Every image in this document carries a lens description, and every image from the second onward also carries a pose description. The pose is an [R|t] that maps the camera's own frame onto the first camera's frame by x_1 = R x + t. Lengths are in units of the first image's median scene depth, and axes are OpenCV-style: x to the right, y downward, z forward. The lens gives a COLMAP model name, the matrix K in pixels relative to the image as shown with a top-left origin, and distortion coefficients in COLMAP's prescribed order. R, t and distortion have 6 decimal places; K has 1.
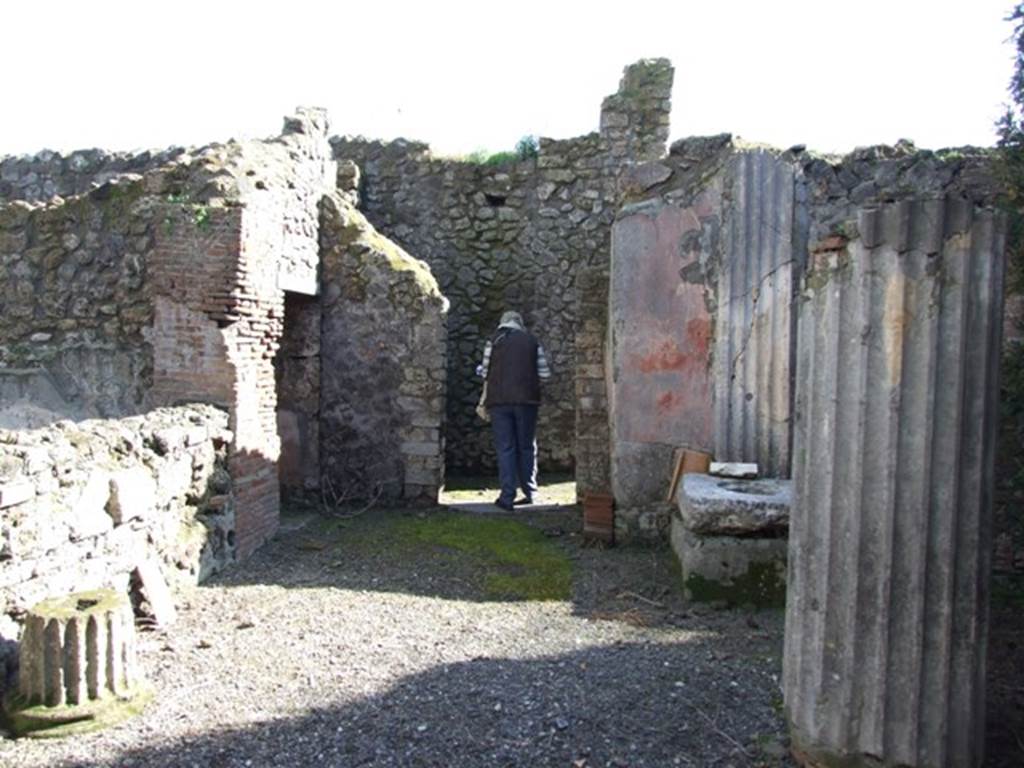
lens RADIAL K [[841.9, 0, 512.0], [0, 841.9, 384.0], [0, 0, 1]] dist [-0.057525, 0.004887]
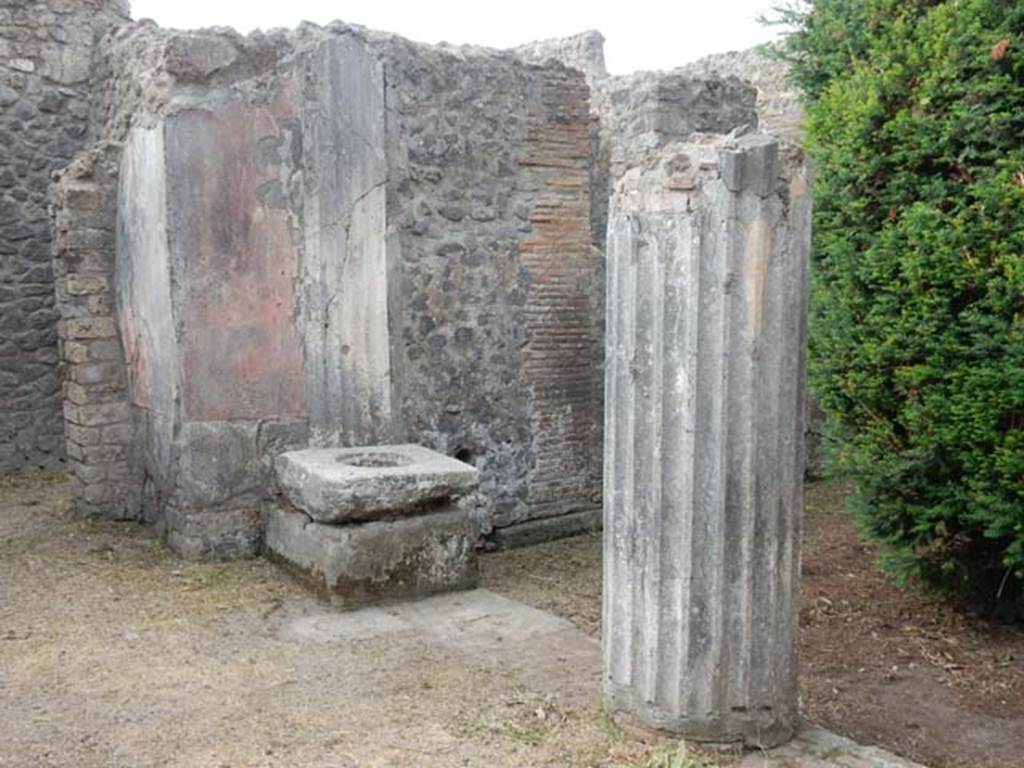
lens RADIAL K [[1063.1, 0, 525.1], [0, 1063.1, 389.5], [0, 0, 1]] dist [-0.015074, 0.009017]
pose [[0.742825, -0.097728, 0.662315, -0.276406], [0.052025, 0.994723, 0.088427, -0.028024], [-0.667462, -0.031229, 0.743989, 0.118511]]
